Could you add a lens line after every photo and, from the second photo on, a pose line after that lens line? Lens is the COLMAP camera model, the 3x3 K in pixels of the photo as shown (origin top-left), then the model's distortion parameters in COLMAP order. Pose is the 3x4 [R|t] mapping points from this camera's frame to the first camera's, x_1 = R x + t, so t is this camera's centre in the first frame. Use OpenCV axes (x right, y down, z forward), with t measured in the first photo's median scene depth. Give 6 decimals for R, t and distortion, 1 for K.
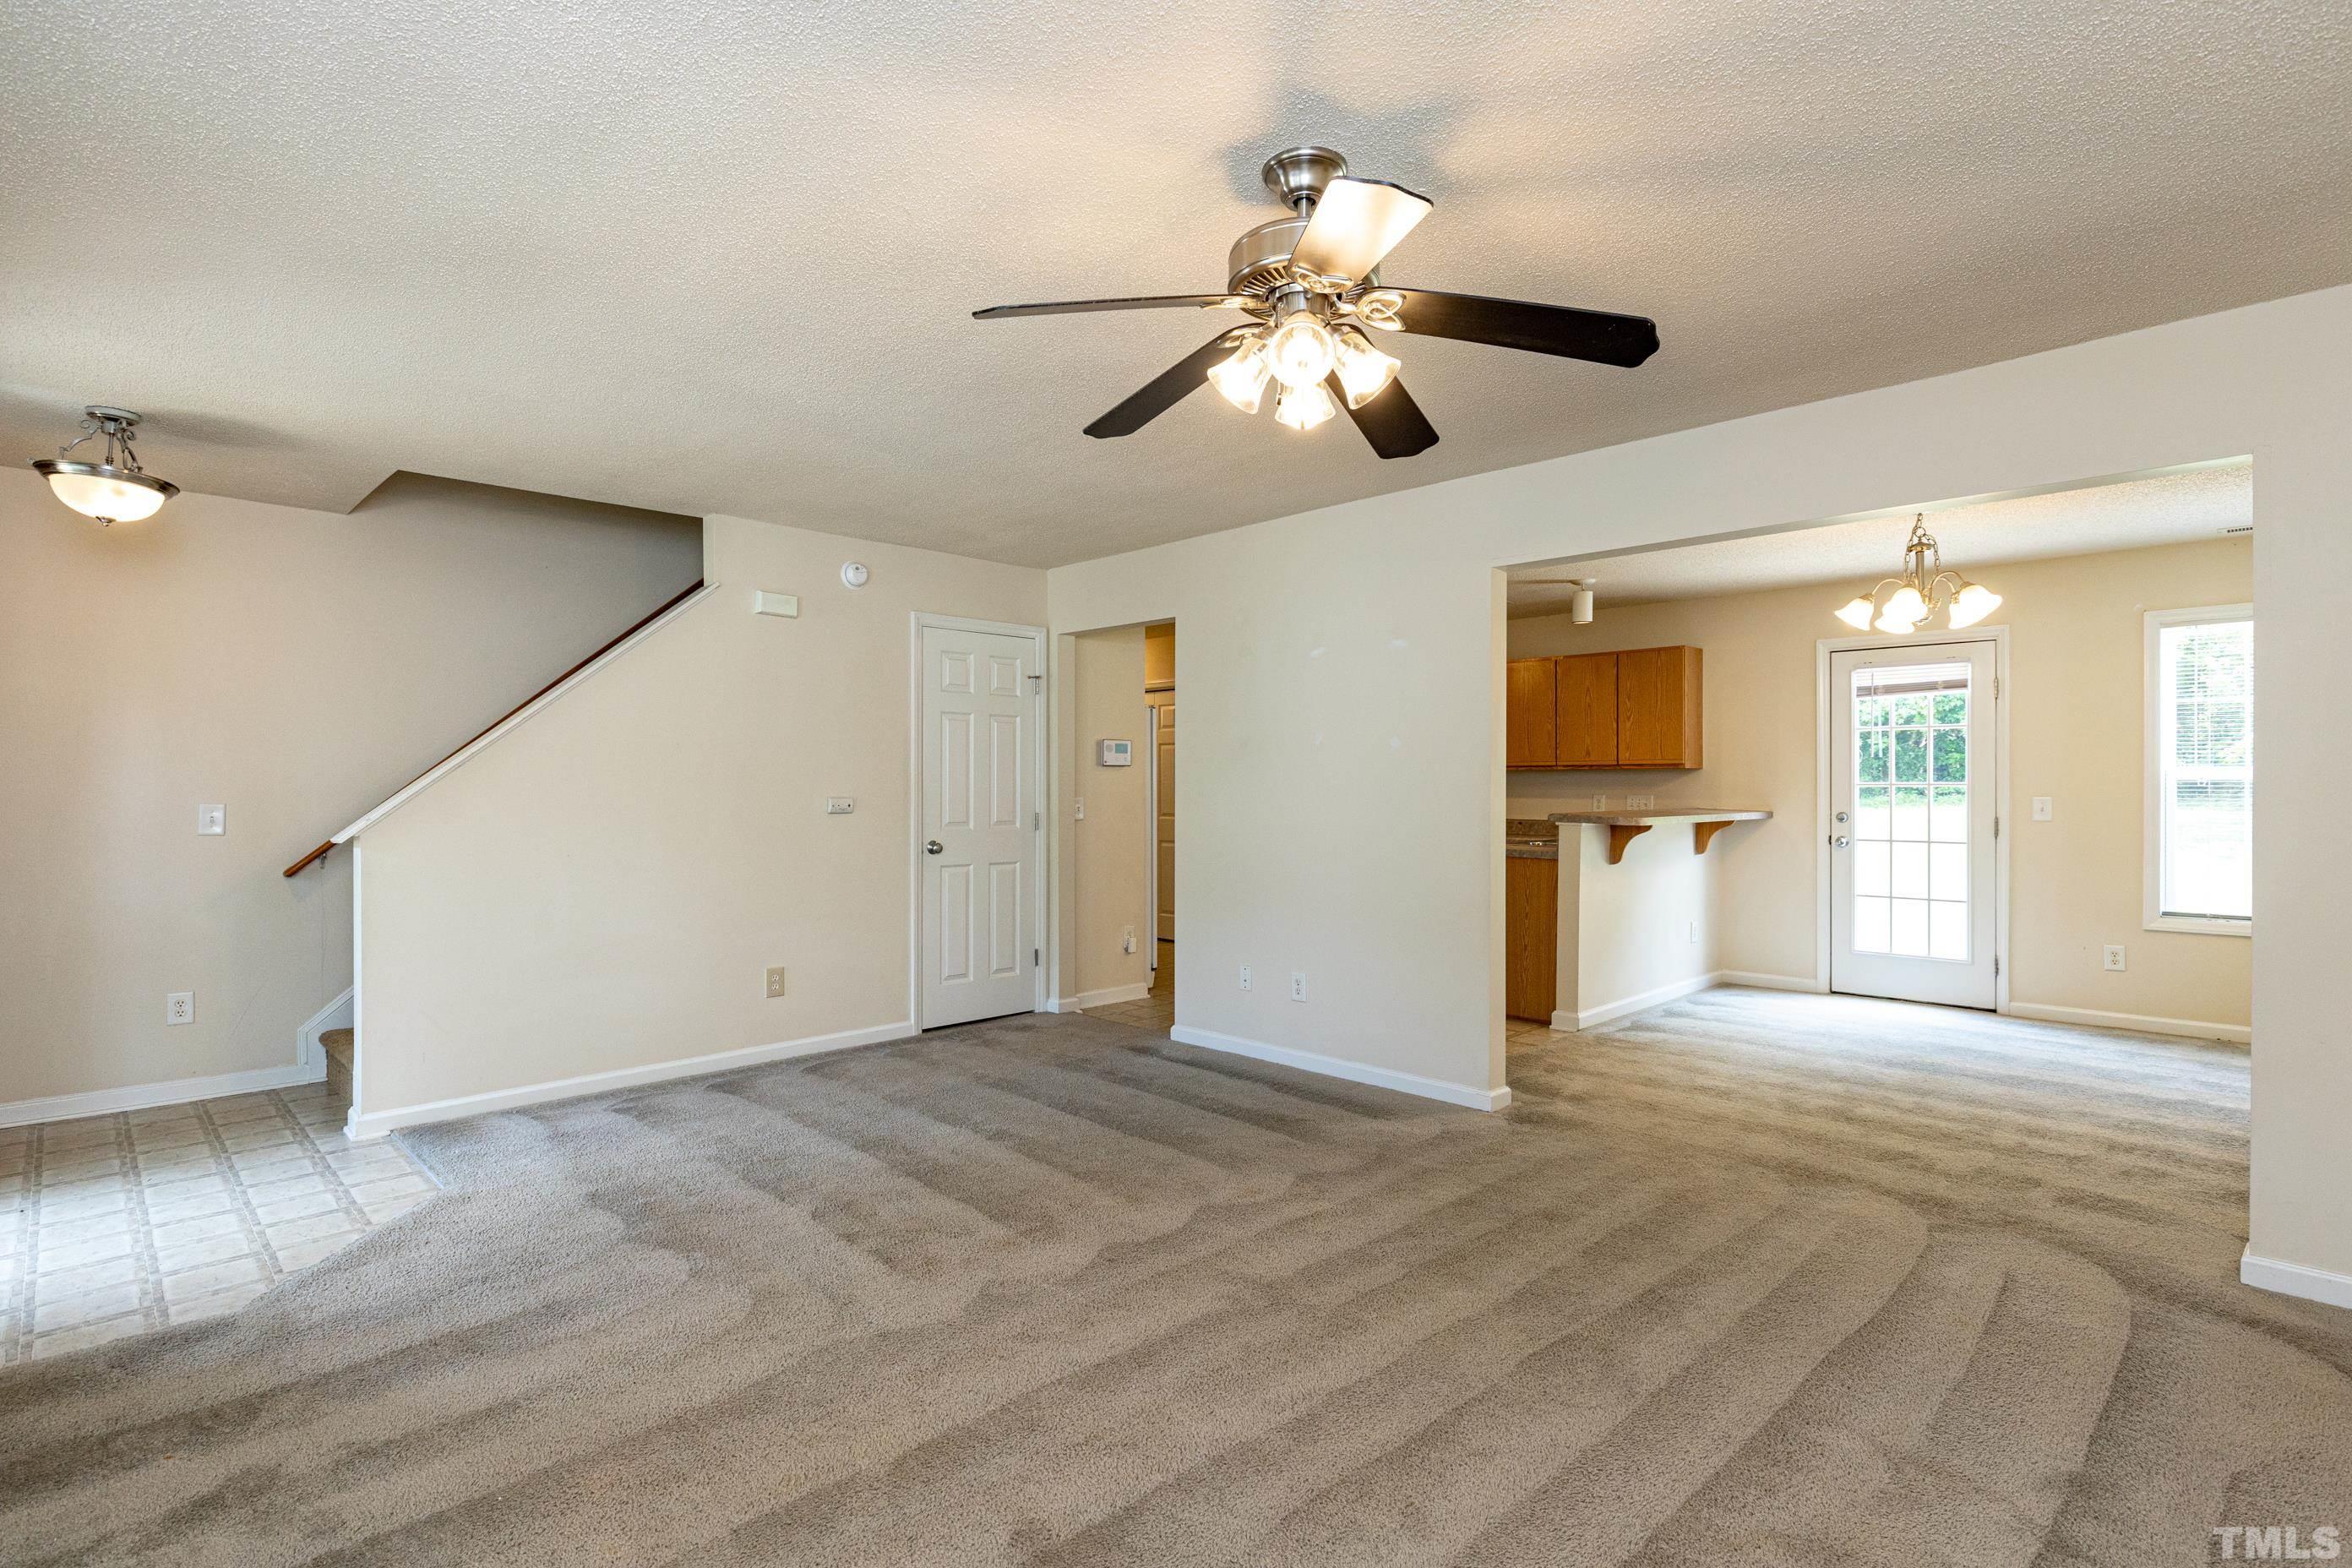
lens RADIAL K [[1132.3, 0, 1181.8], [0, 1132.3, 785.3], [0, 0, 1]] dist [0.000007, -0.000073]
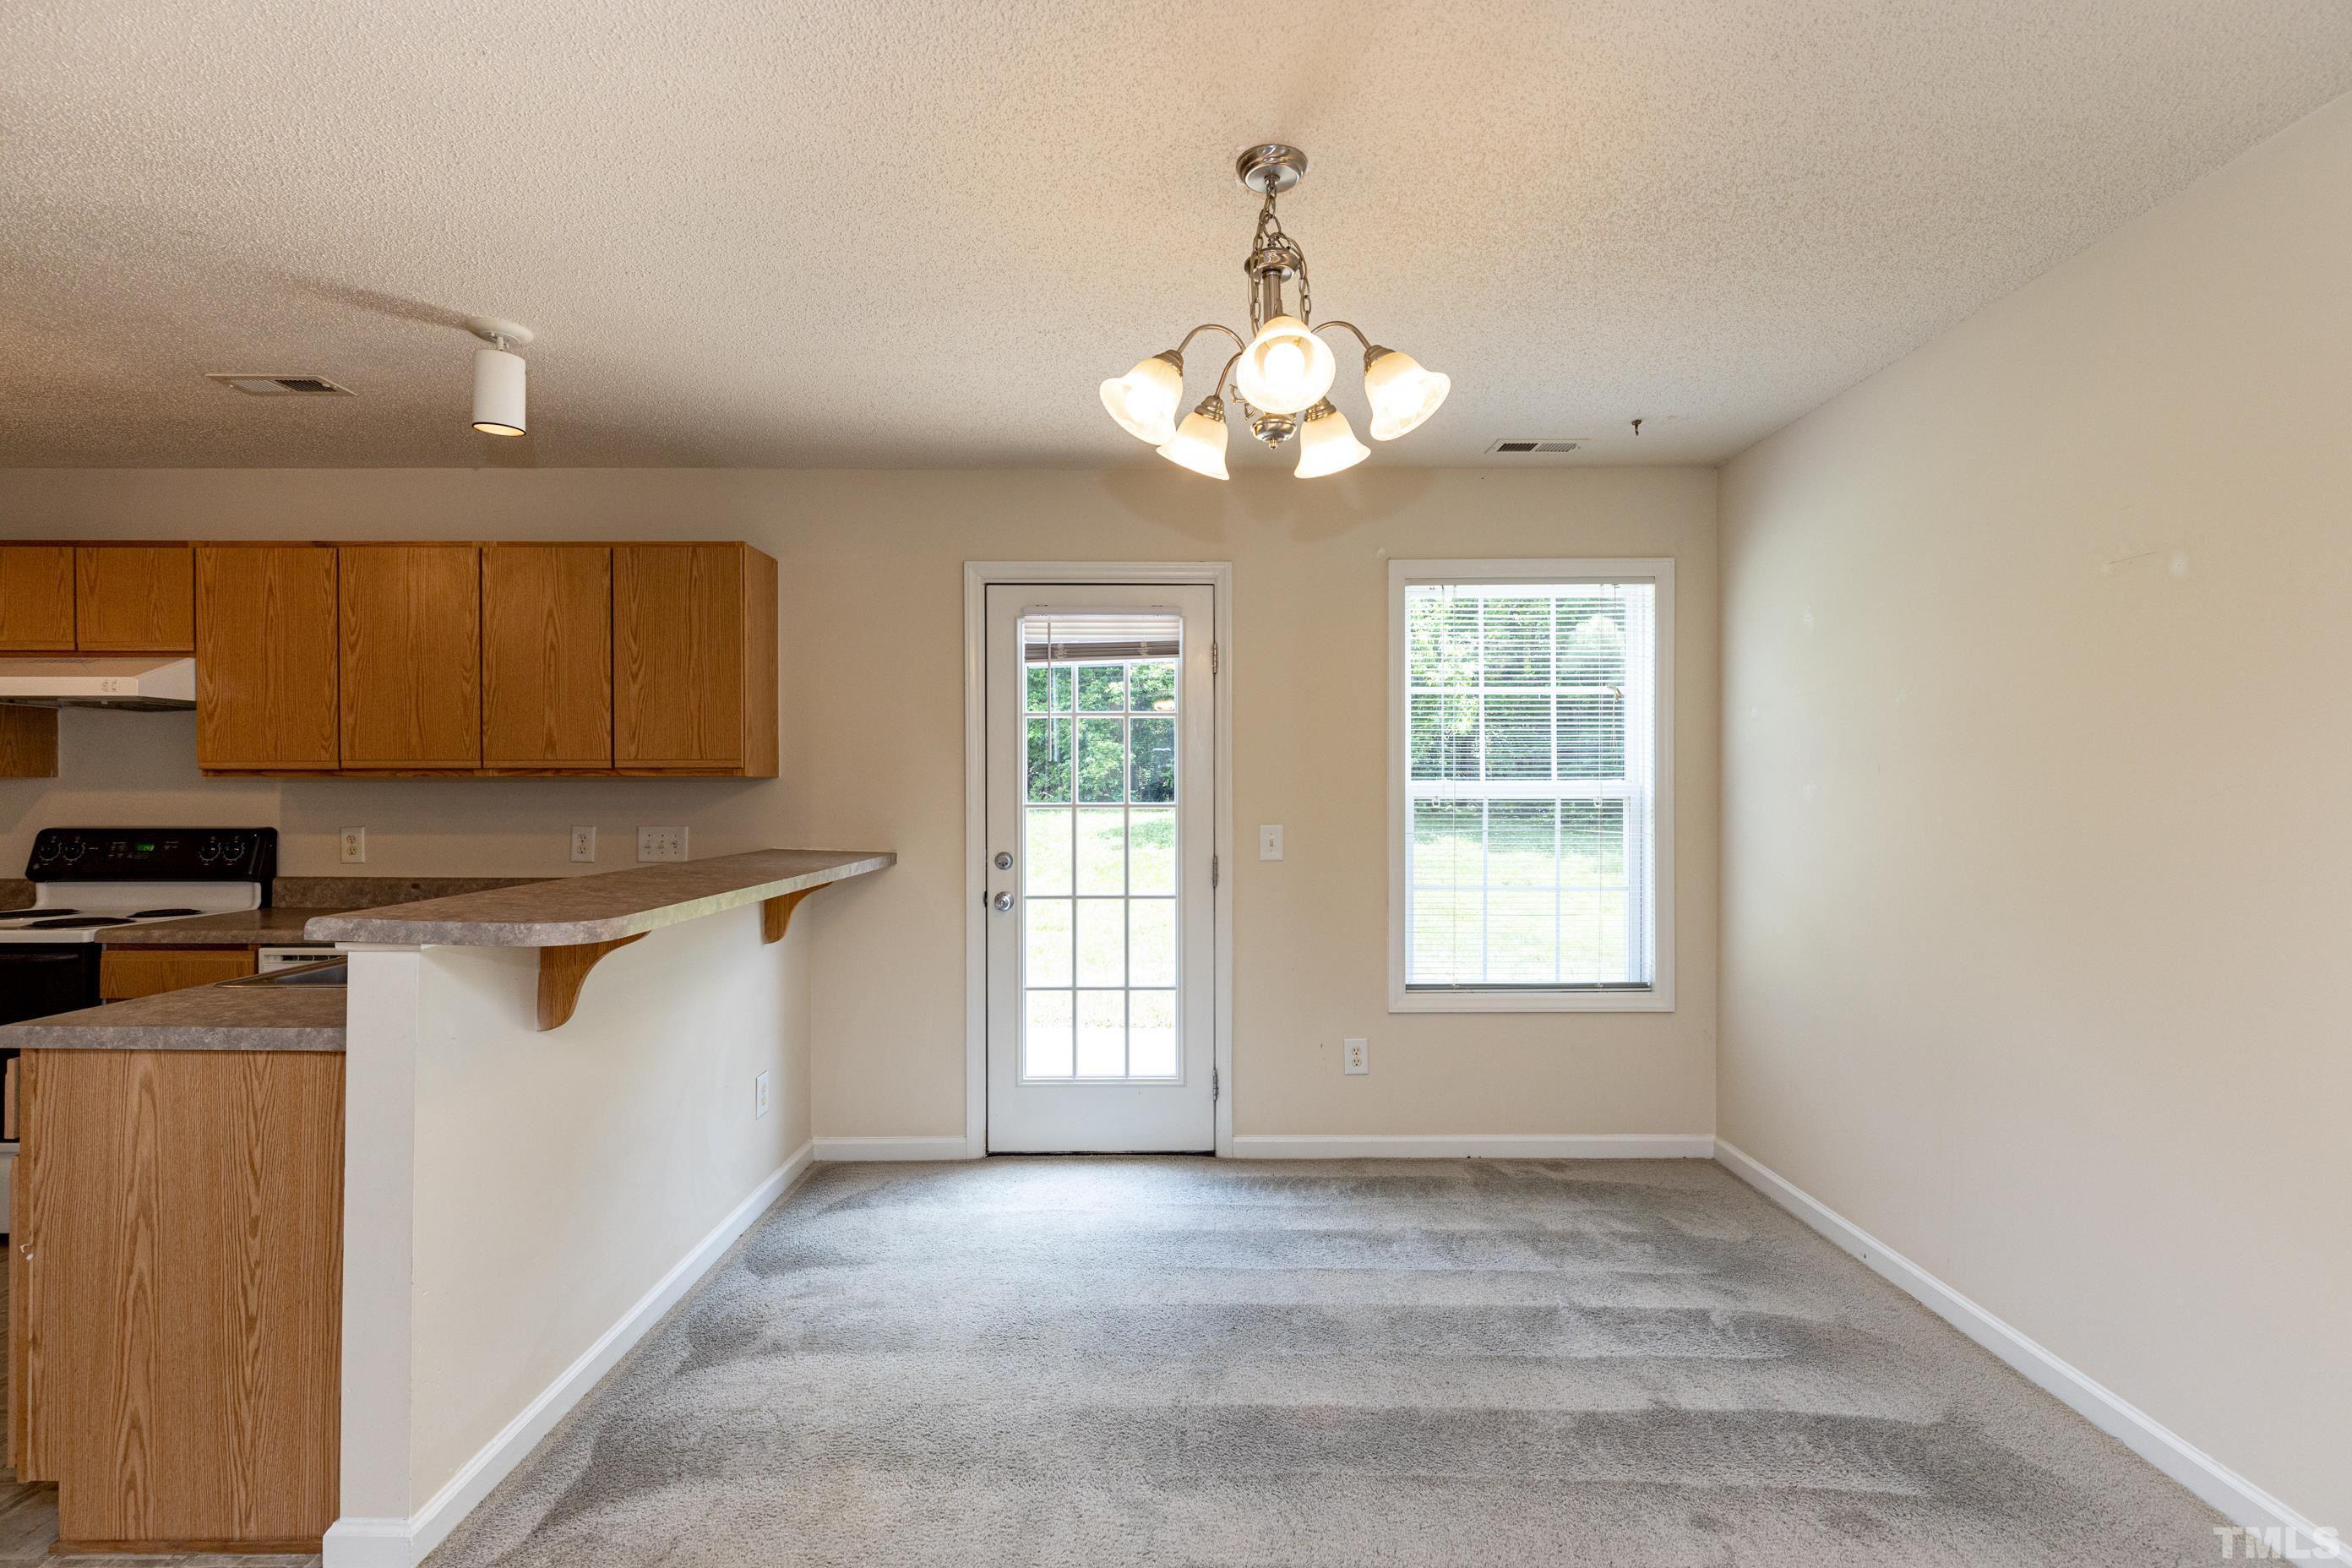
lens RADIAL K [[1054.1, 0, 1178.6], [0, 1054.1, 789.8], [0, 0, 1]] dist [0.003481, 0.000259]
pose [[0.705747, -0.004702, 0.708449, 0.257573], [-0.000669, 0.999973, 0.007303, -0.013633], [-0.708464, -0.005628, 0.705725, 0.550633]]
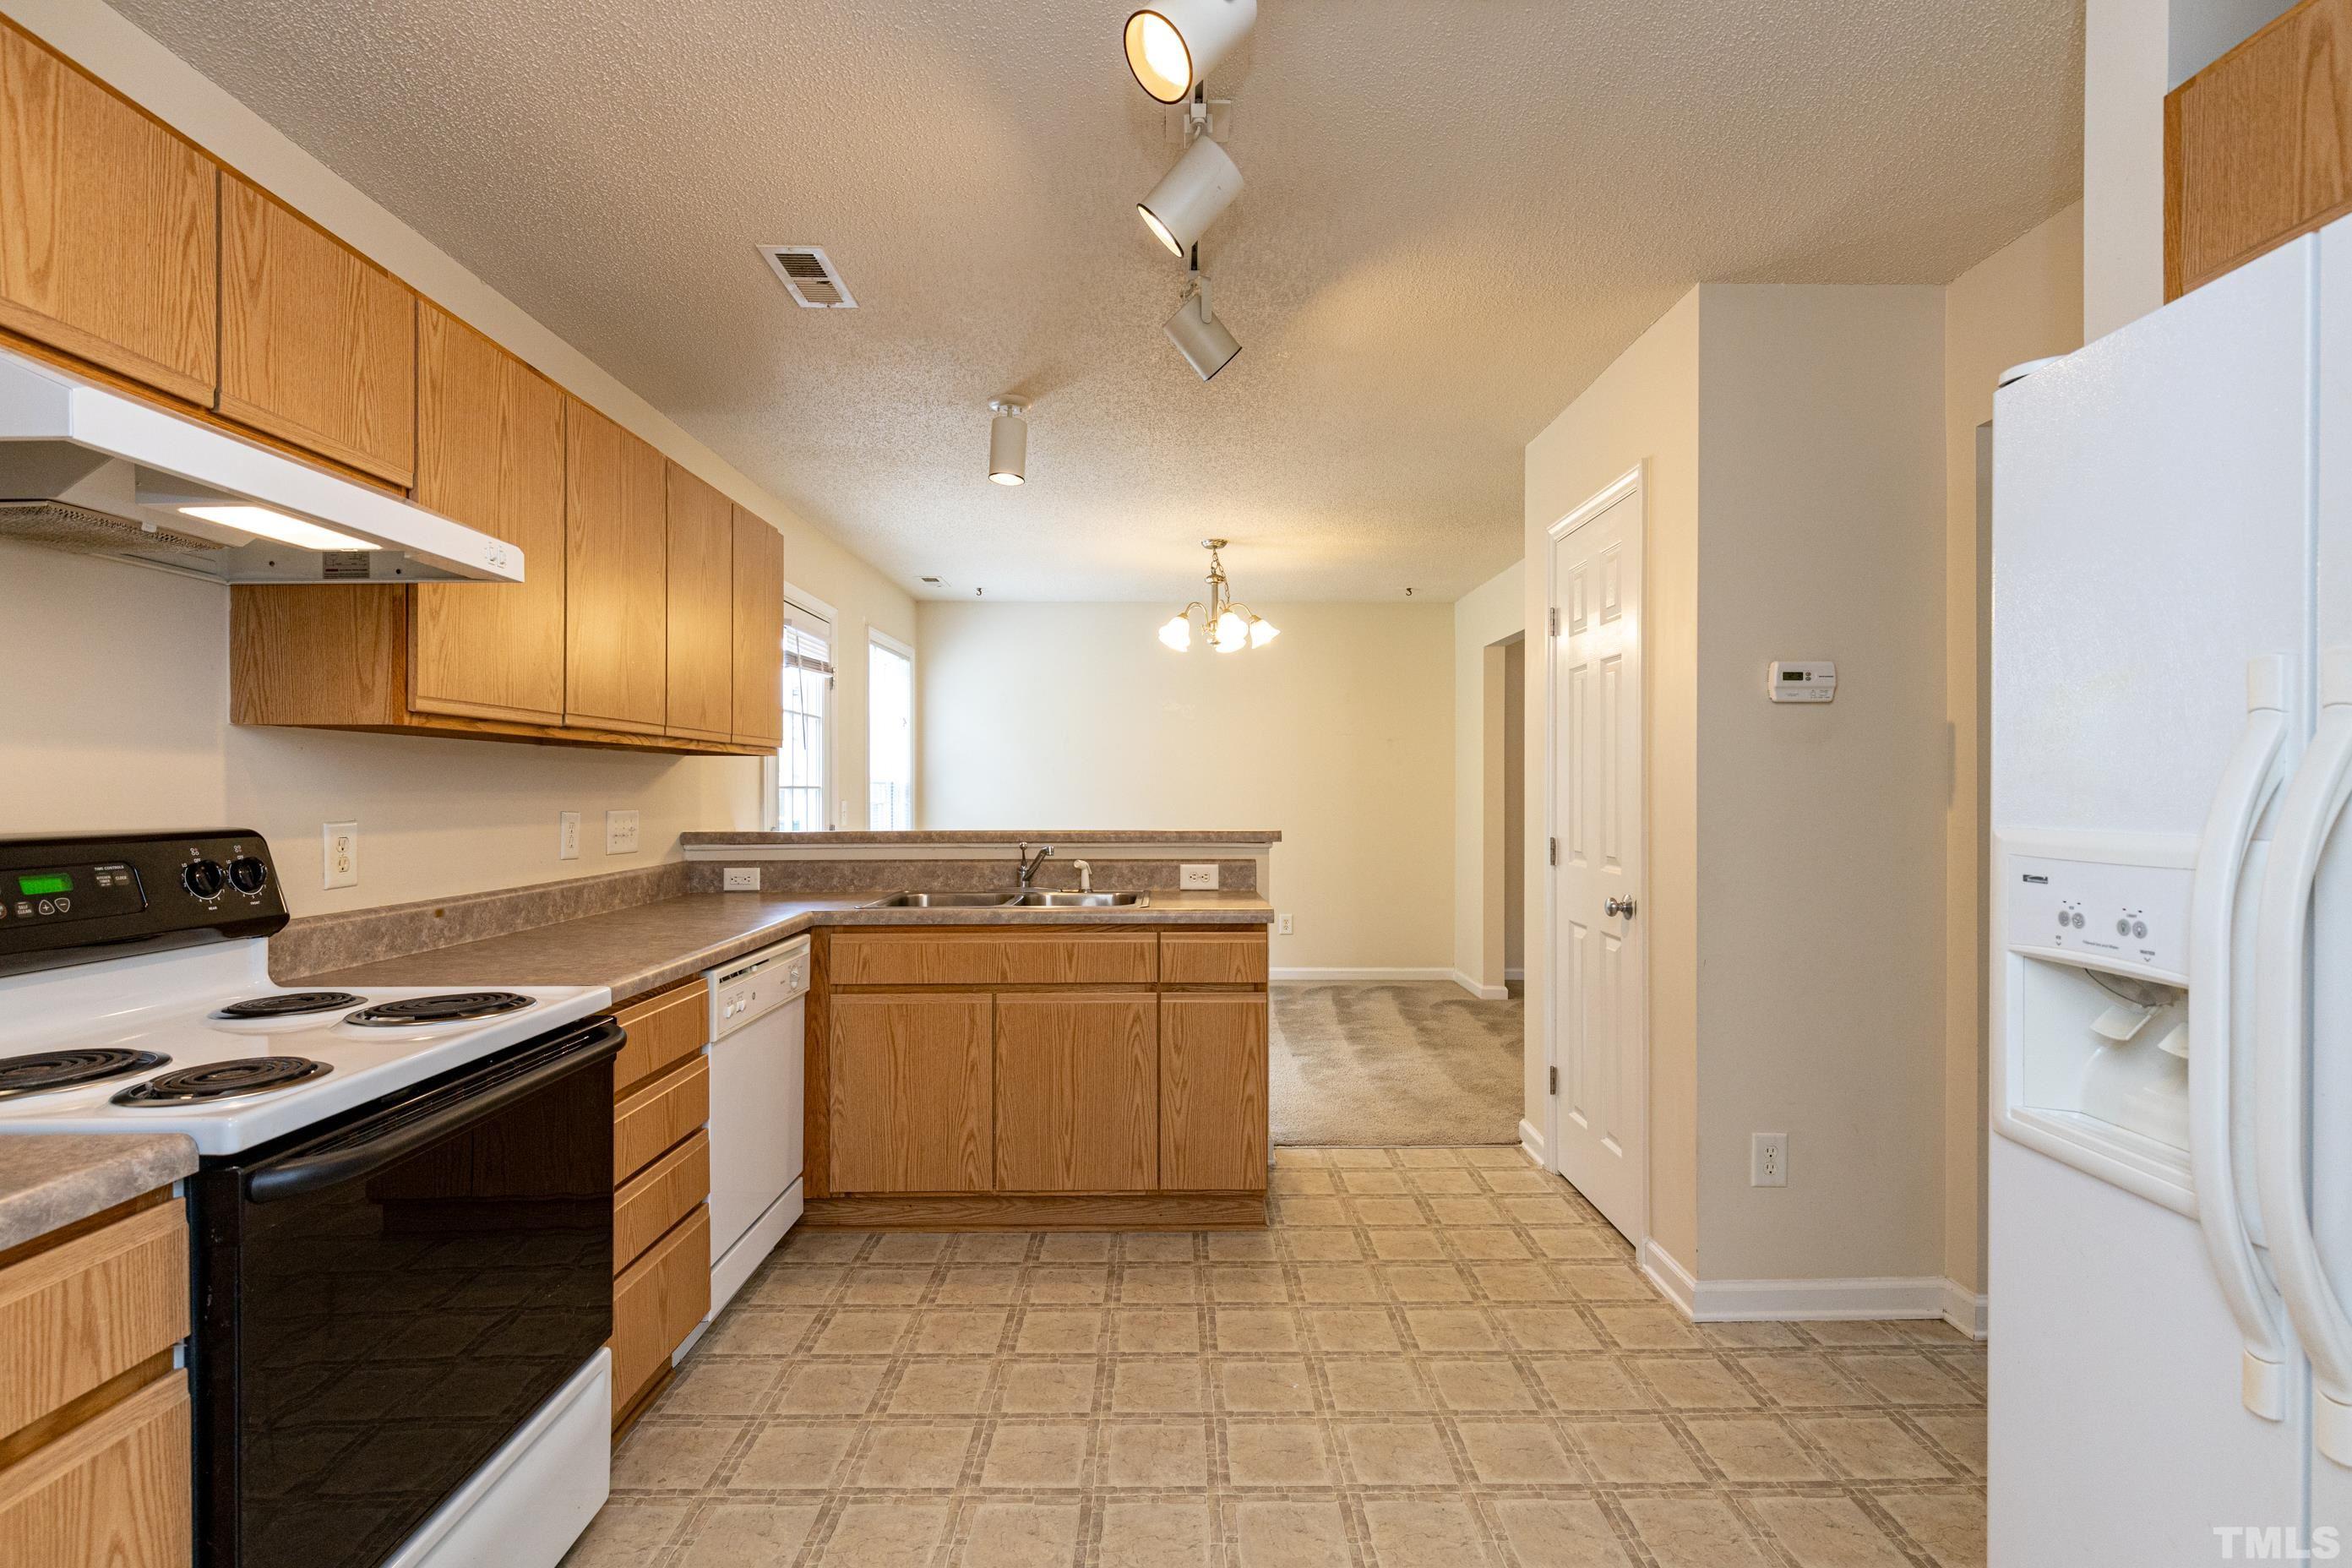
lens RADIAL K [[1054.1, 0, 1177.9], [0, 1054.1, 788.3], [0, 0, 1]] dist [0.003481, 0.000259]
pose [[-0.720729, 0.002332, 0.693213, -0.065247], [0.004717, 0.999988, 0.001540, 0.001923], [-0.693200, 0.004380, -0.720731, 1.354459]]
